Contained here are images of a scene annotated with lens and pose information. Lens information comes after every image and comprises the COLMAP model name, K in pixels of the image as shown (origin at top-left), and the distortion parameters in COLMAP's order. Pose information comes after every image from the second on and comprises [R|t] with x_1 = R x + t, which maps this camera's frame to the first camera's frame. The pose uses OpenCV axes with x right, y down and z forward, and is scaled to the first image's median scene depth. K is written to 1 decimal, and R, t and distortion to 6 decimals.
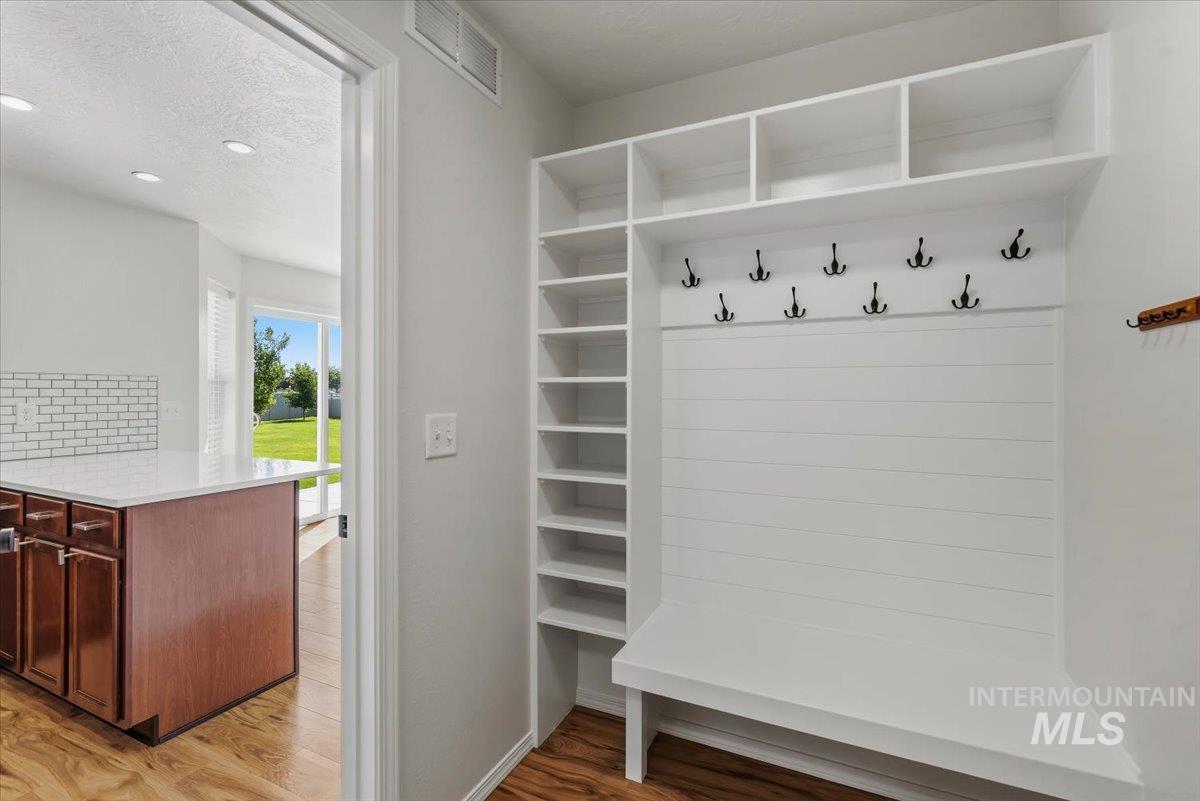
lens RADIAL K [[536.6, 0, 606.6], [0, 536.6, 405.6], [0, 0, 1]] dist [-0.001111, -0.000141]
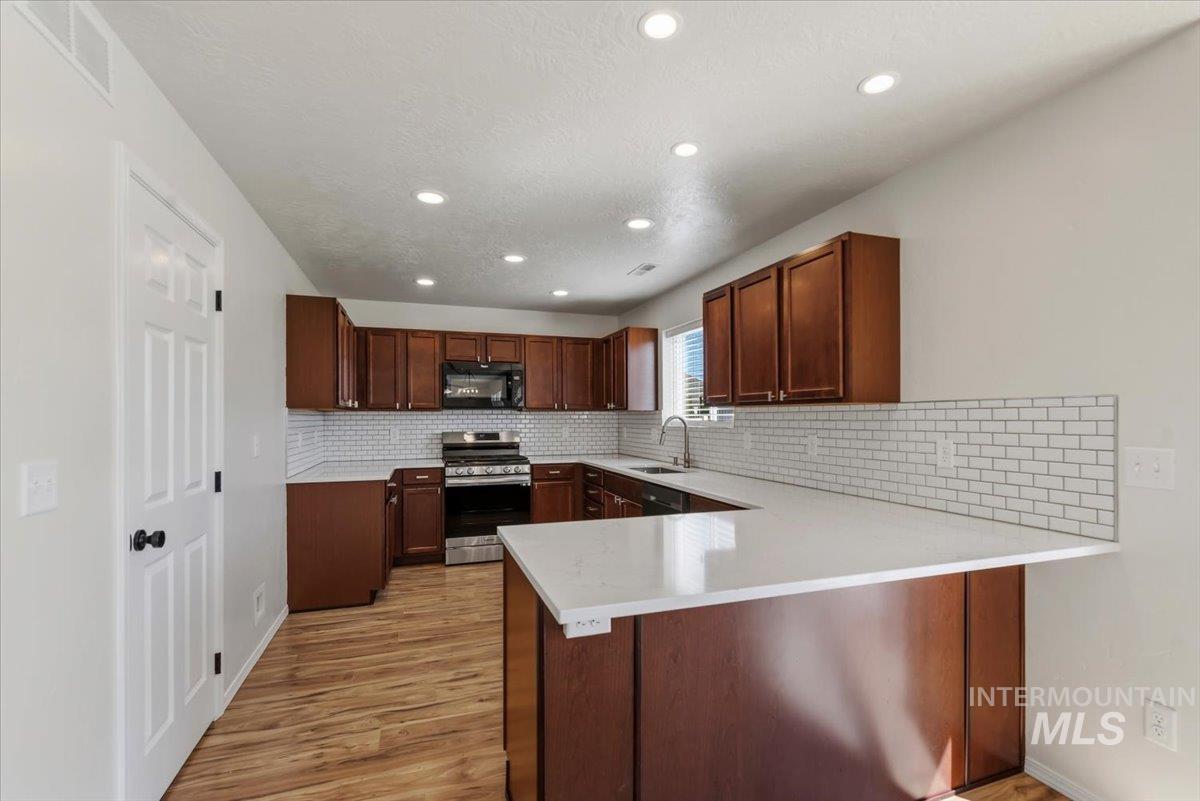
lens RADIAL K [[531.6, 0, 602.5], [0, 531.6, 412.6], [0, 0, 1]] dist [-0.000180, -0.000056]
pose [[-0.710679, -0.005769, -0.703493, -0.177587], [-0.013193, 0.999900, 0.005129, -0.038509], [0.703392, 0.012926, -0.710684, 1.119566]]
